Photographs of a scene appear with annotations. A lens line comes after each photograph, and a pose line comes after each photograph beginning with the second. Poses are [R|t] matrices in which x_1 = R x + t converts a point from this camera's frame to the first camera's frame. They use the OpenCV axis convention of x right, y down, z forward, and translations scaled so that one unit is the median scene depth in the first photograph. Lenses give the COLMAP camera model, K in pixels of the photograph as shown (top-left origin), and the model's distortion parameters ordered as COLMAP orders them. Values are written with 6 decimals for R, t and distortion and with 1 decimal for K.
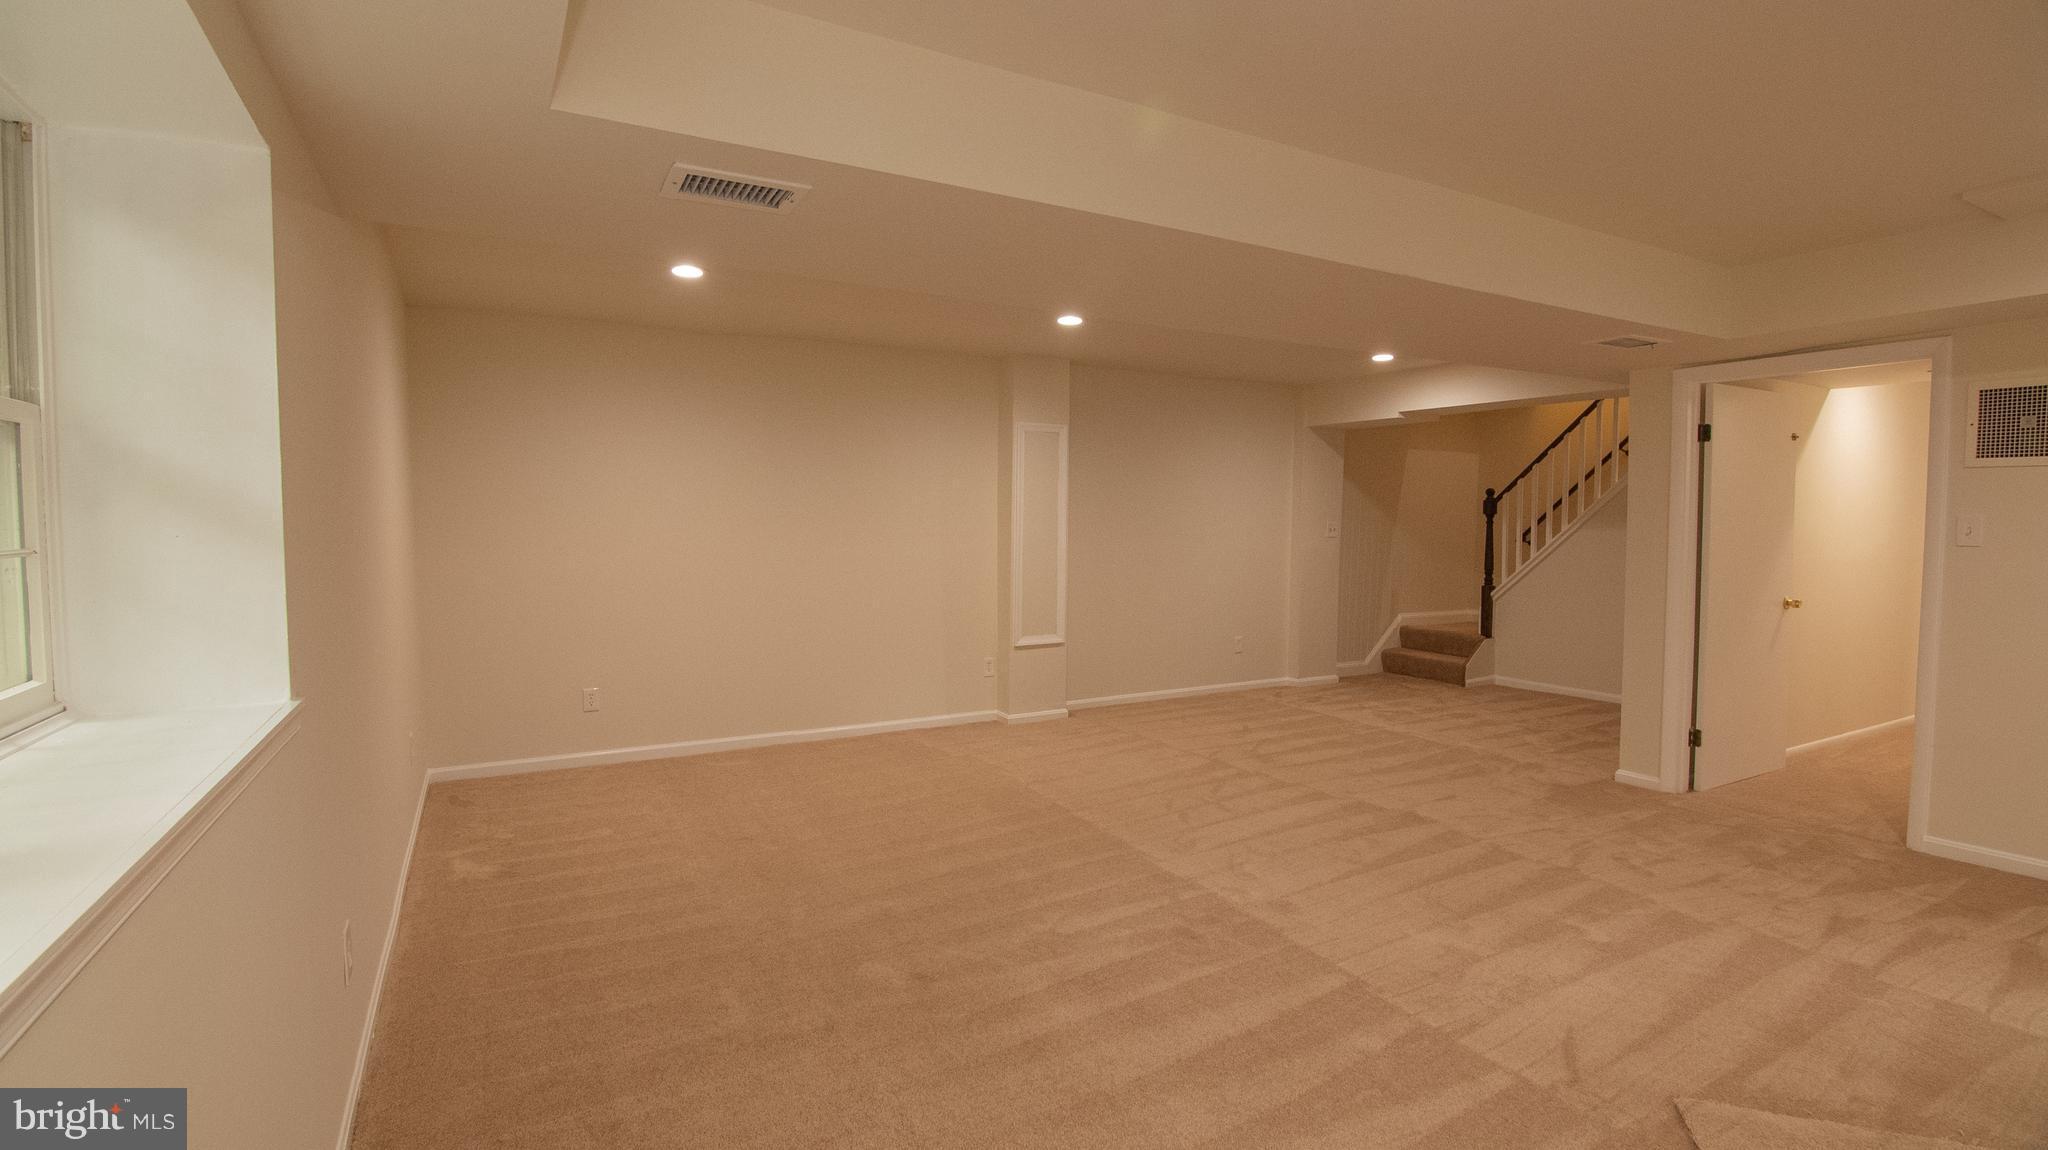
lens RADIAL K [[944.3, 0, 1026.0], [0, 944.3, 566.7], [0, 0, 1]] dist [-0.012384, -0.008017]
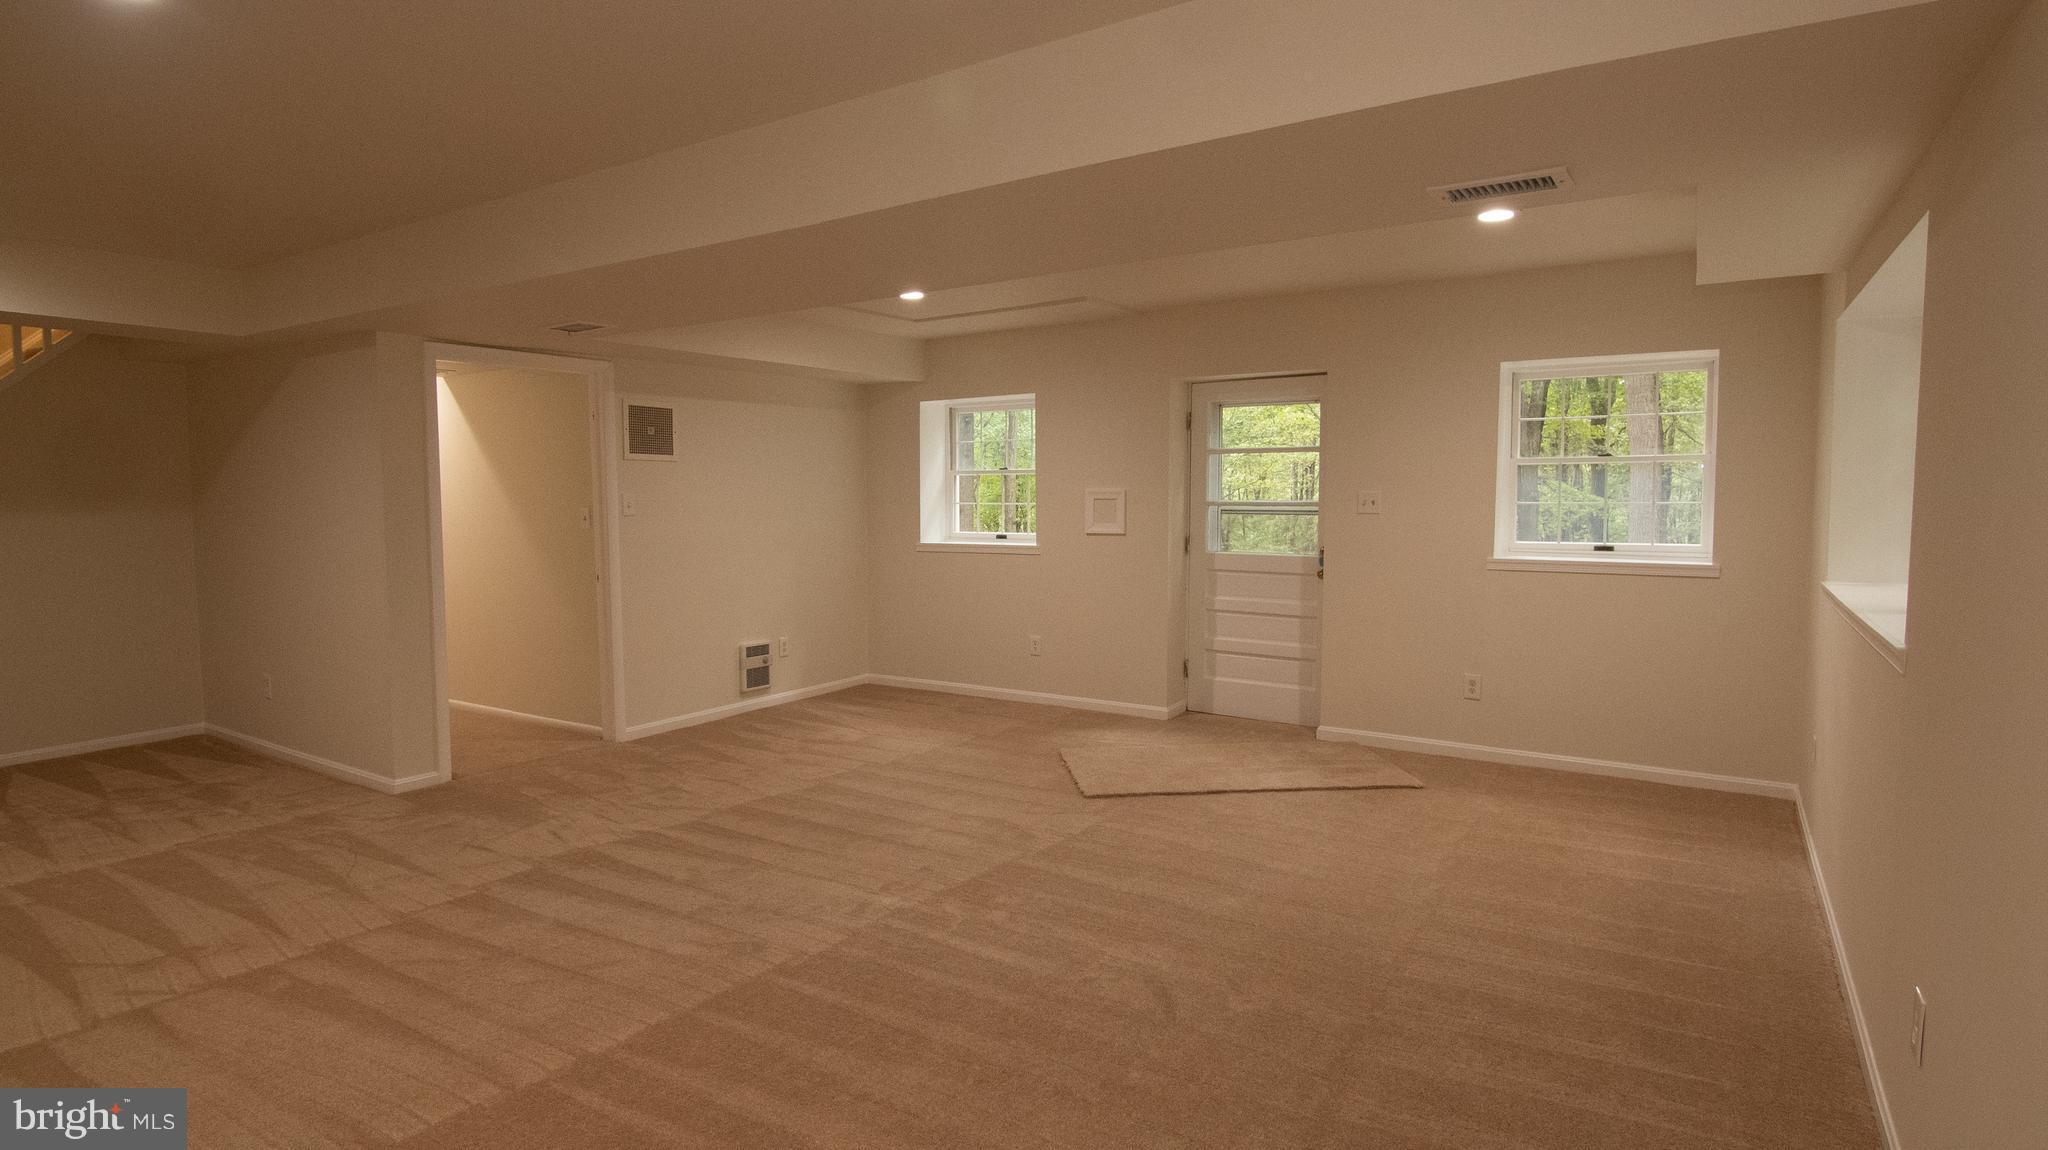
lens RADIAL K [[1052.5, 0, 999.3], [0, 1052.5, 567.2], [0, 0, 1]] dist [-0.001530, -0.001964]
pose [[-0.445663, -0.064029, 0.892908, -0.590354], [0.048448, 0.994252, 0.095477, -0.061795], [-0.893889, 0.085810, -0.439999, 1.070289]]
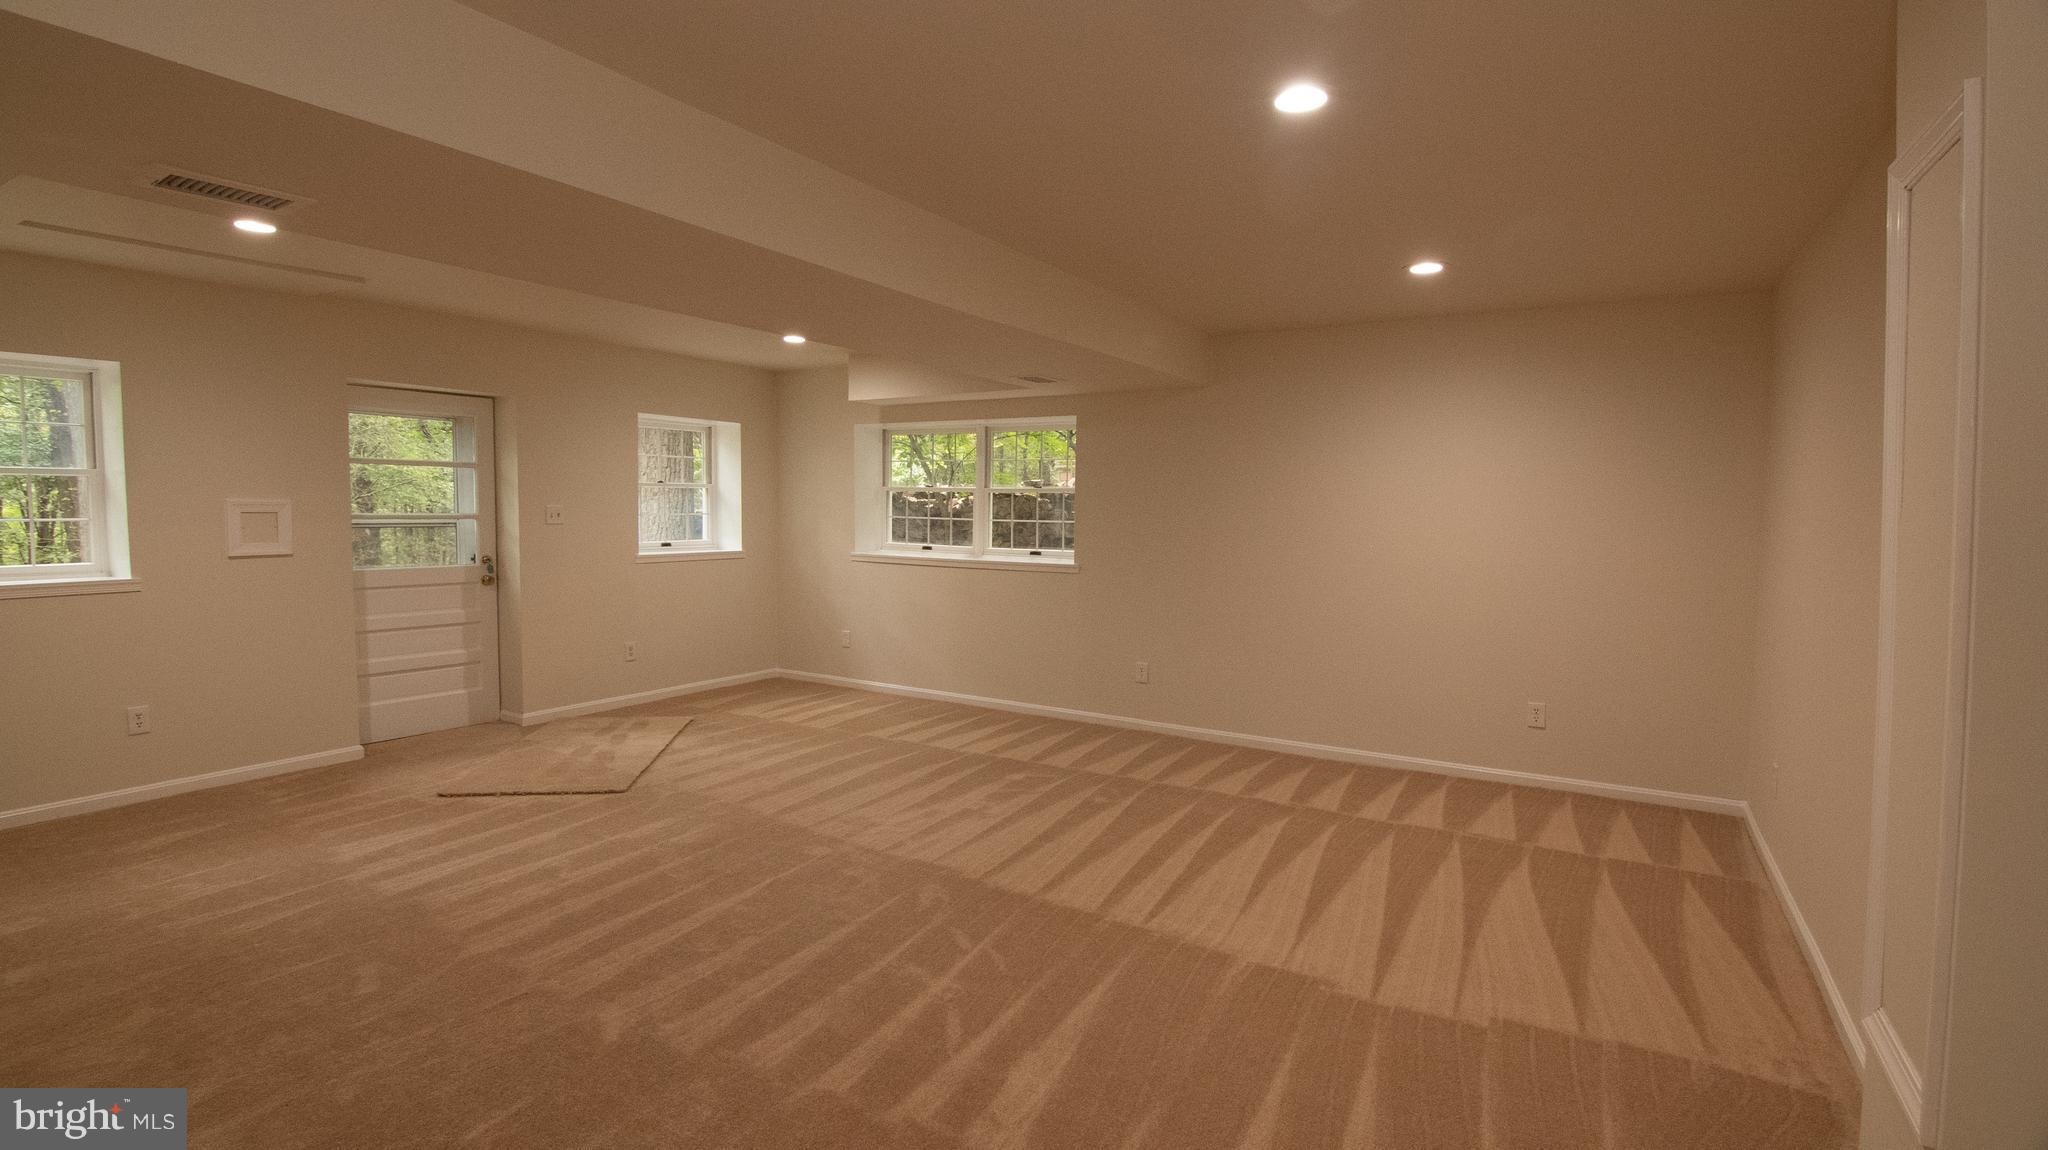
lens RADIAL K [[944.3, 0, 1008.7], [0, 944.3, 578.4], [0, 0, 1]] dist [-0.012384, -0.008017]
pose [[-0.879976, 0.020242, -0.474586, 0.447605], [-0.042845, 0.991637, 0.121739, -0.099898], [0.473081, 0.127461, -0.871750, 1.612992]]
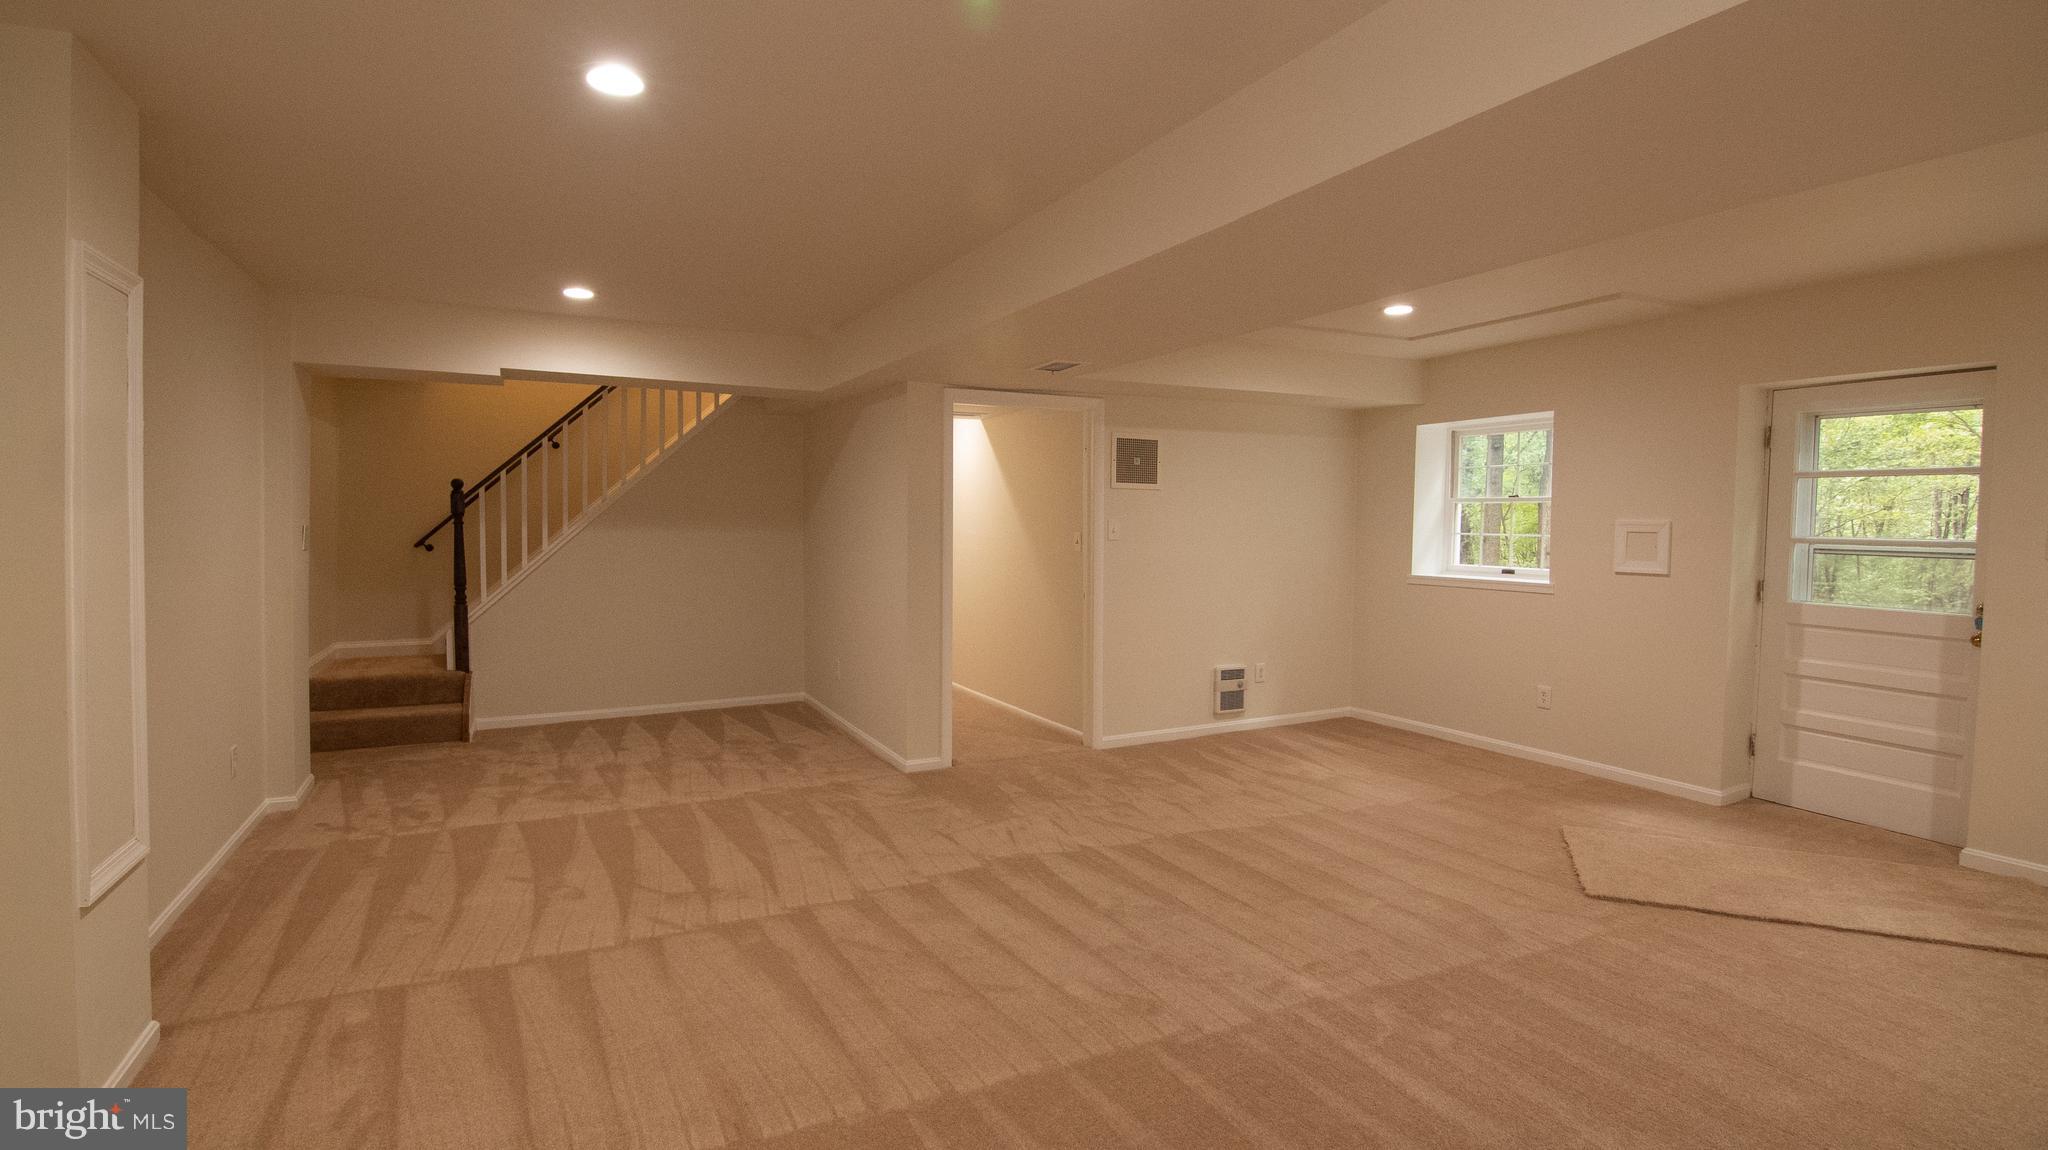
lens RADIAL K [[944.3, 0, 1012.2], [0, 944.3, 568.1], [0, 0, 1]] dist [-0.012384, -0.008017]
pose [[0.049958, -0.056654, 0.997143, -0.472654], [0.044948, 0.997506, 0.054422, -0.060253], [-0.997739, 0.042101, 0.052380, 0.963357]]
